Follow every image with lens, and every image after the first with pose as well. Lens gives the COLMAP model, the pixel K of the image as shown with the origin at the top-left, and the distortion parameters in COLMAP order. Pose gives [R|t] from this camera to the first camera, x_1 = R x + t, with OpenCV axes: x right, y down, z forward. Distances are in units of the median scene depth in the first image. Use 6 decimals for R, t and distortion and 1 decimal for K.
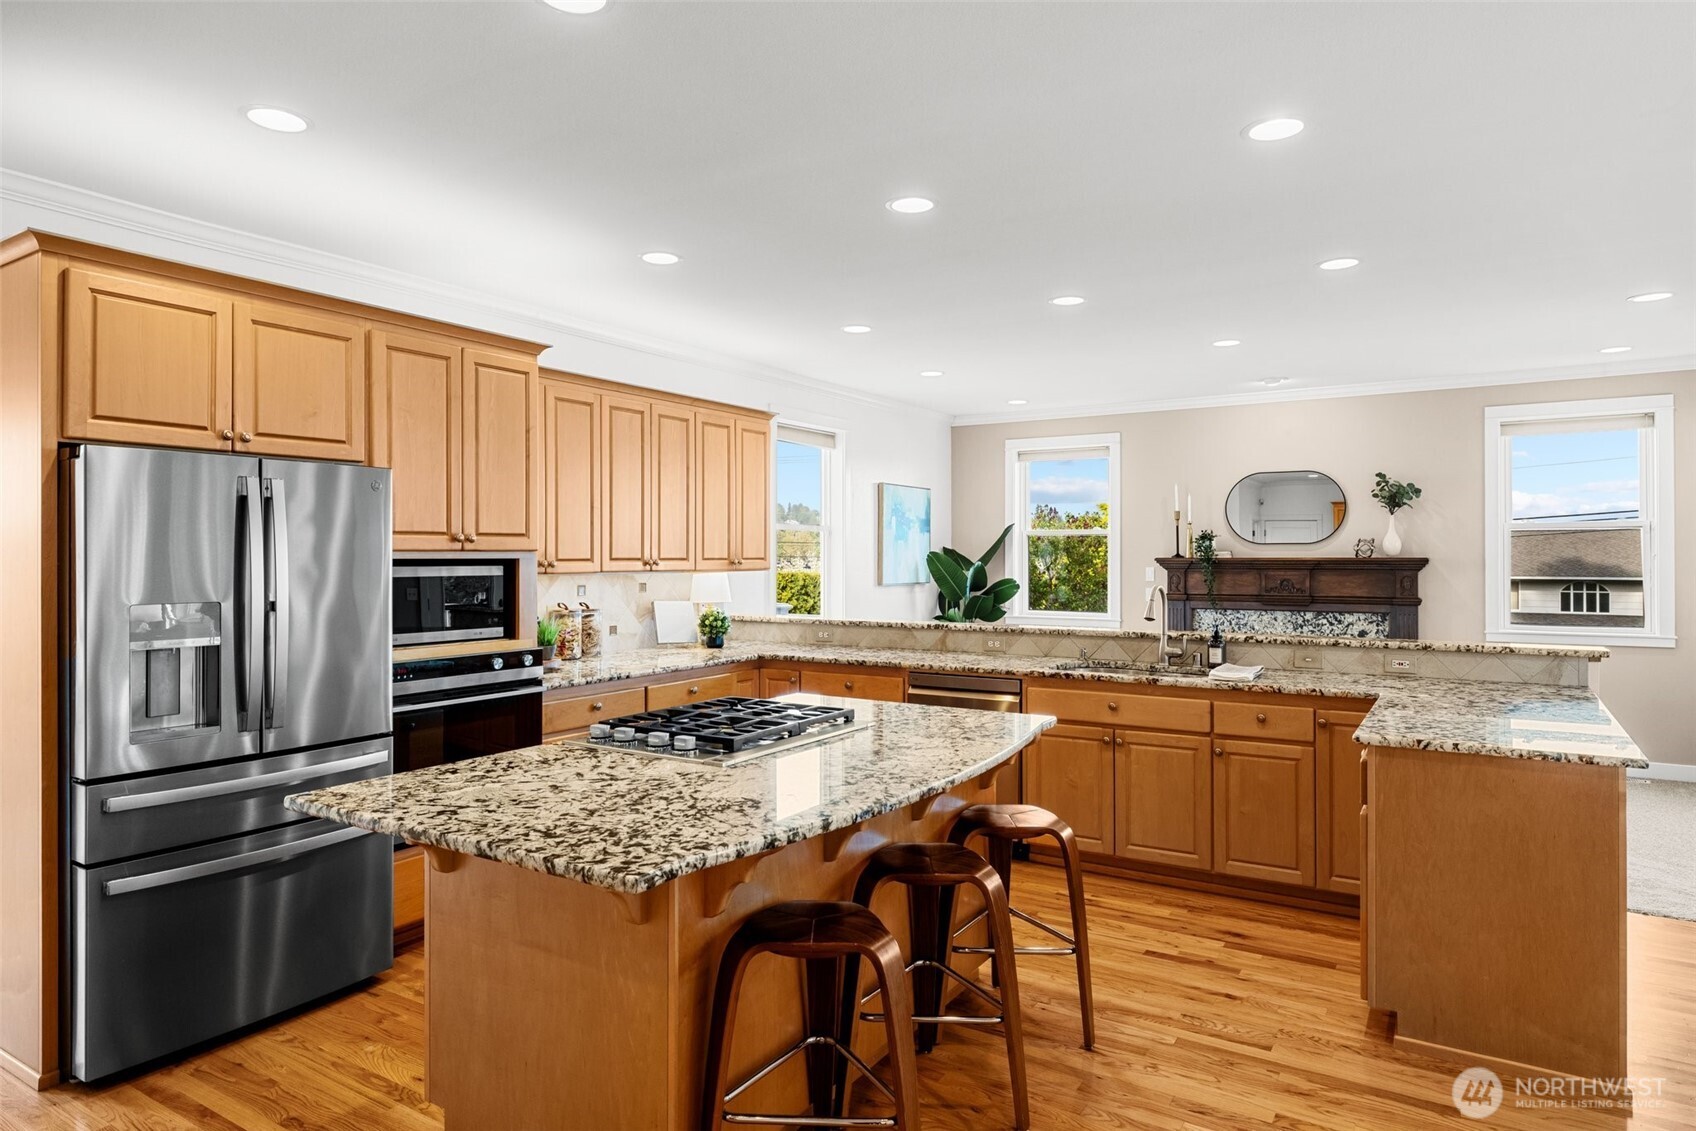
lens RADIAL K [[986.8, 0, 847.4], [0, 986.8, 554.0], [0, 0, 1]] dist [0.000200, 0.001110]
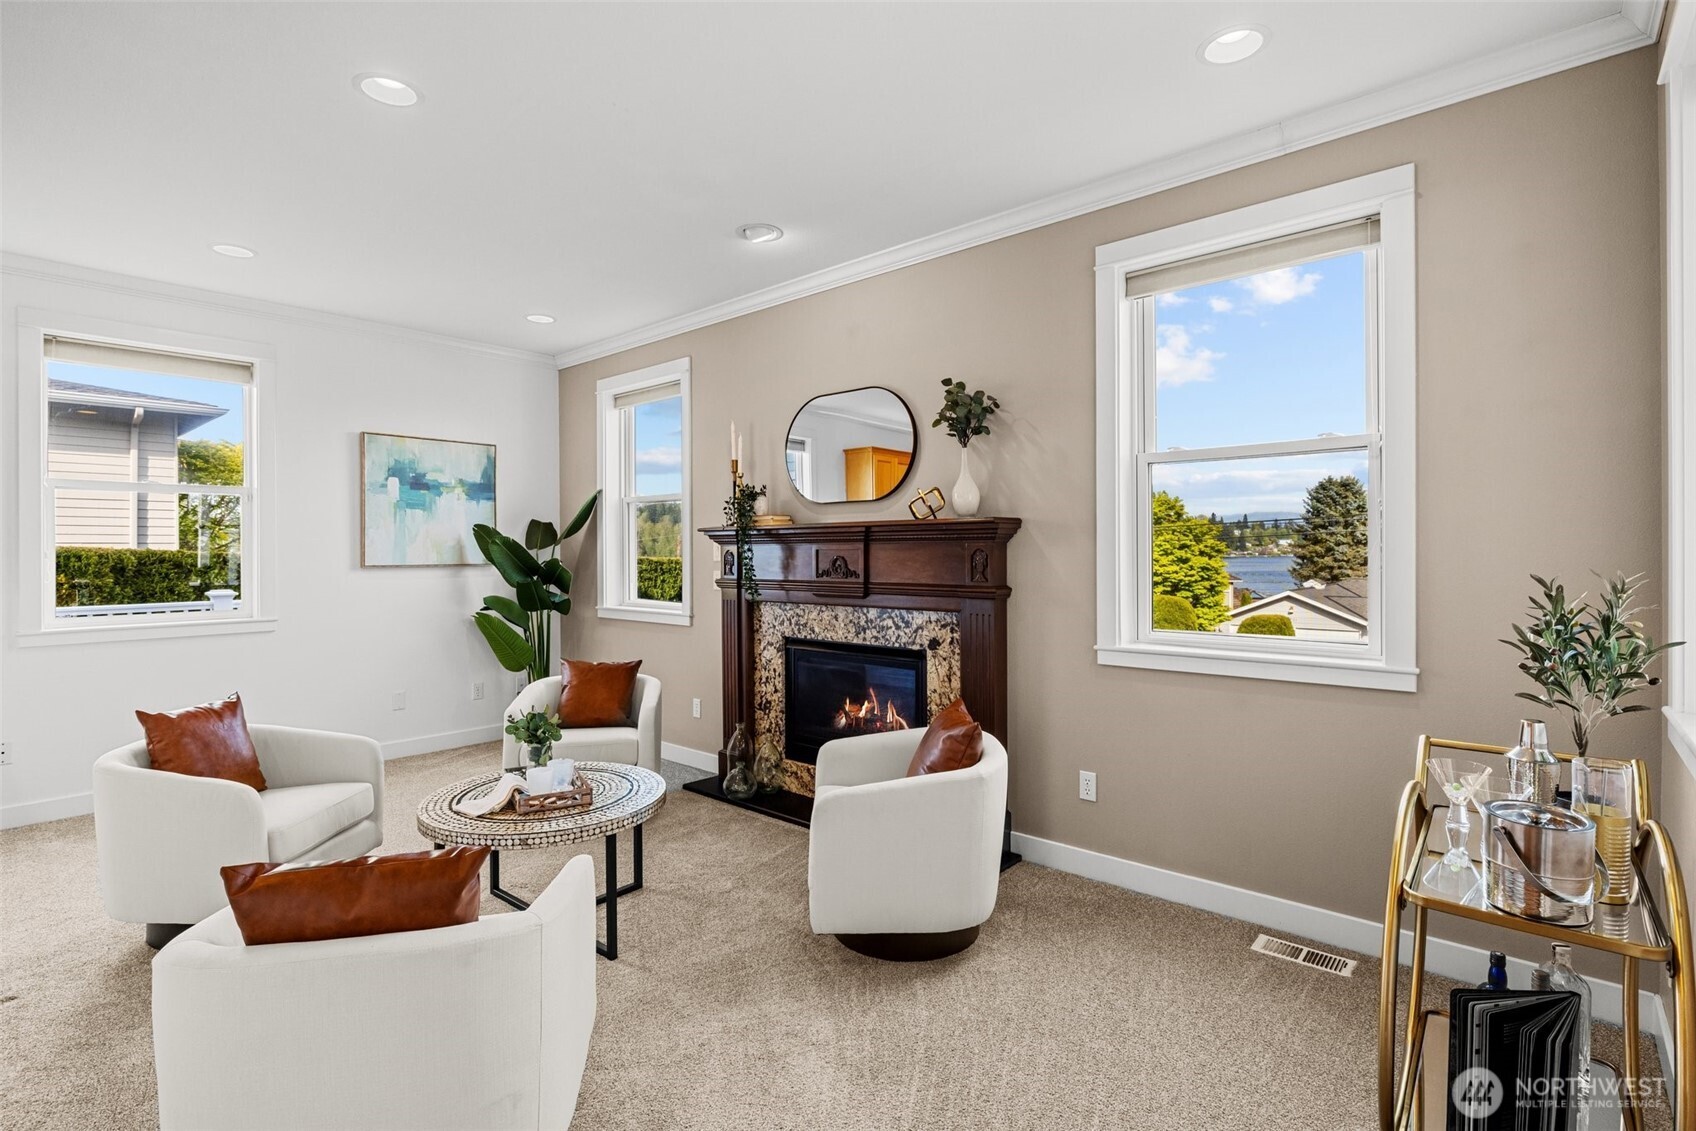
lens RADIAL K [[788.7, 0, 851.1], [0, 788.7, 557.0], [0, 0, 1]] dist [-0.004172, -0.000350]
pose [[0.987926, -0.003527, -0.154889, 0.548034], [0.005518, 0.999908, 0.012422, 0.020019], [0.154831, -0.013126, 0.987854, 0.505844]]
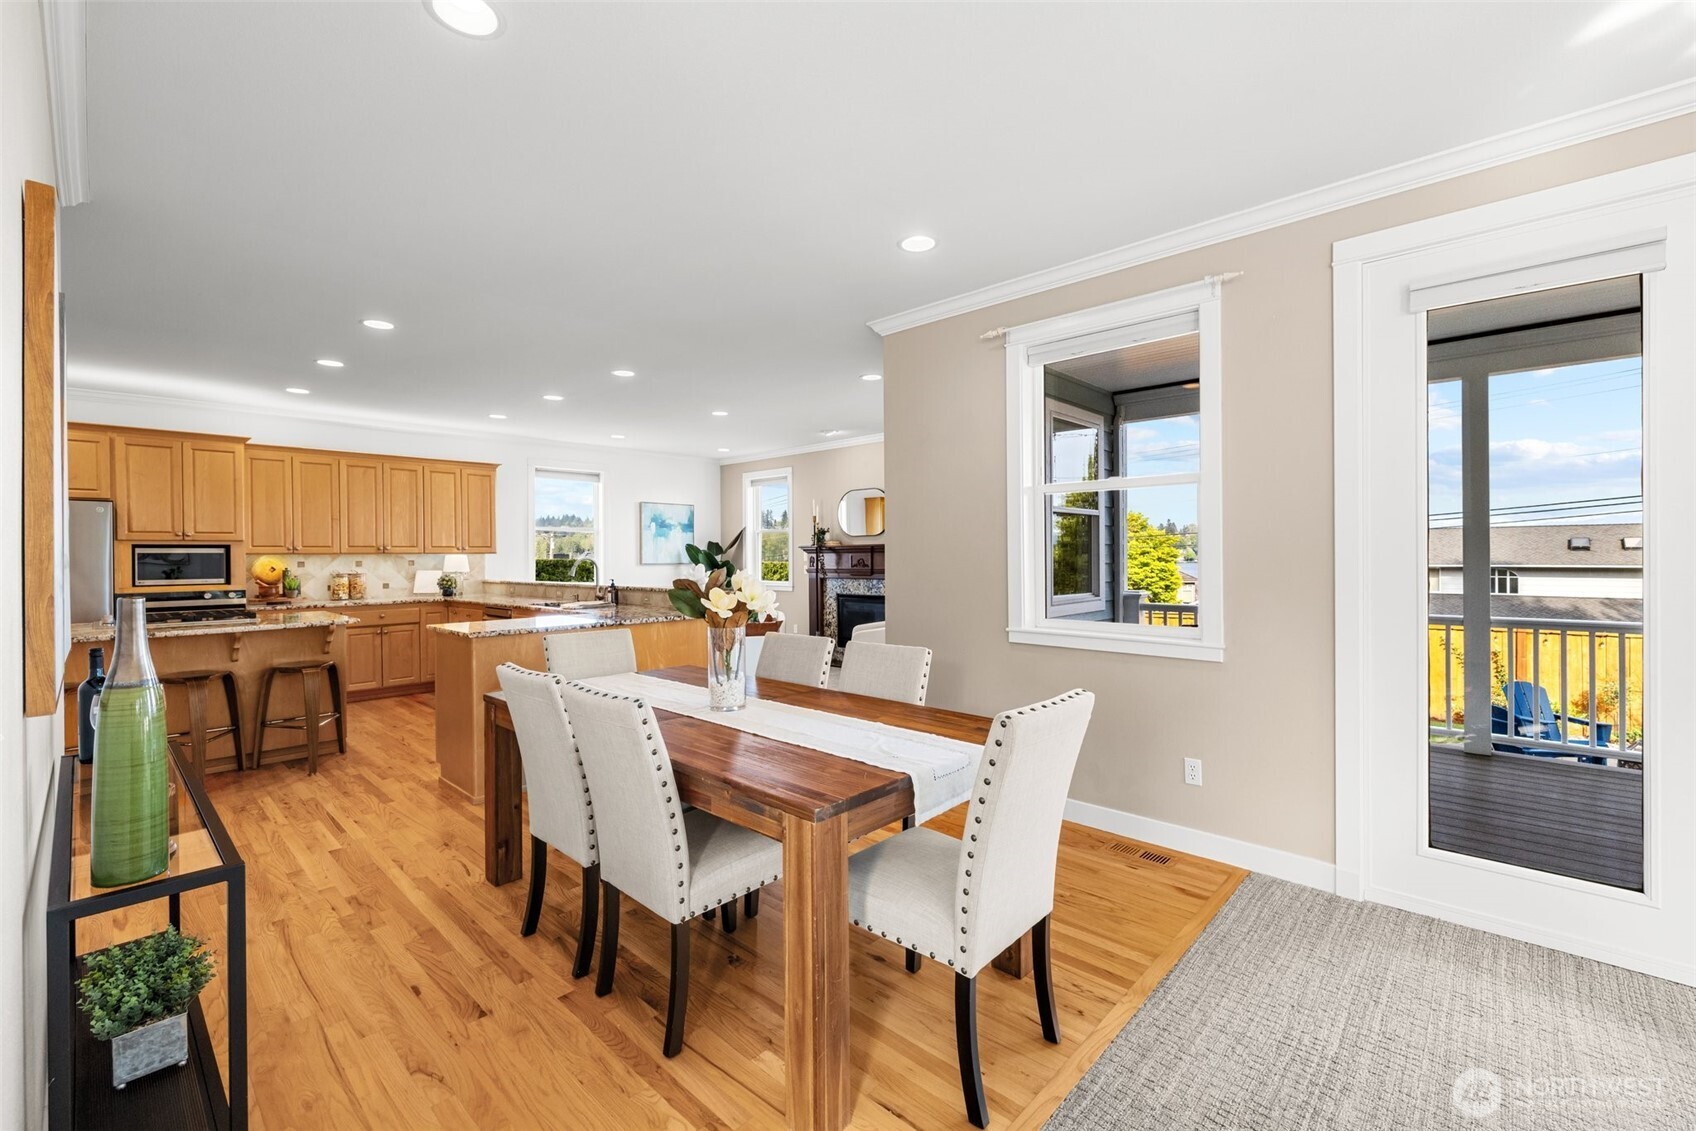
lens RADIAL K [[708.7, 0, 855.8], [0, 708.7, 558.4], [0, 0, 1]] dist [-0.001280, 0.000099]
pose [[0.983178, -0.006293, -0.182543, 0.659800], [0.007531, 0.999953, 0.006087, 0.018803], [0.182496, -0.007359, 0.983179, -0.103069]]
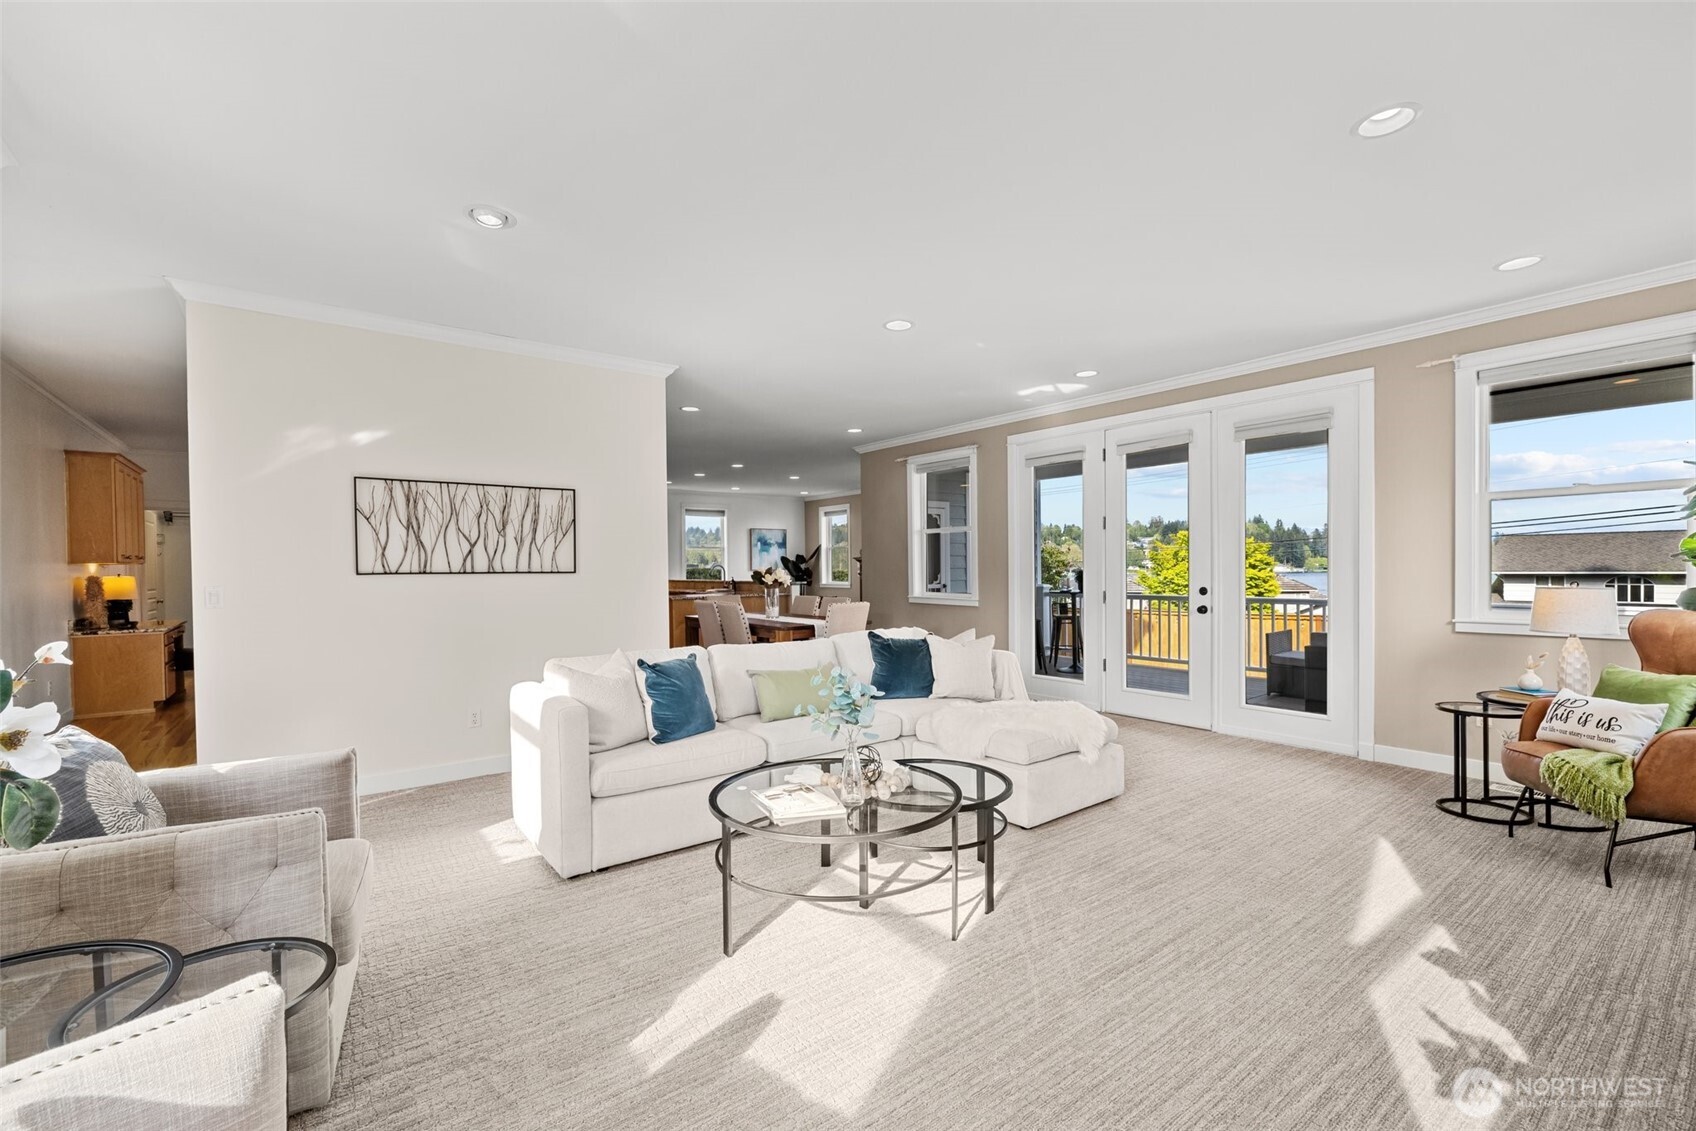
lens RADIAL K [[708.7, 0, 842.4], [0, 708.7, 573.1], [0, 0, 1]] dist [-0.001280, 0.000099]
pose [[0.935063, -0.007154, -0.354409, 0.957574], [0.011957, 0.999864, 0.011364, 0.023873], [0.354279, -0.014864, 0.935022, -0.625447]]
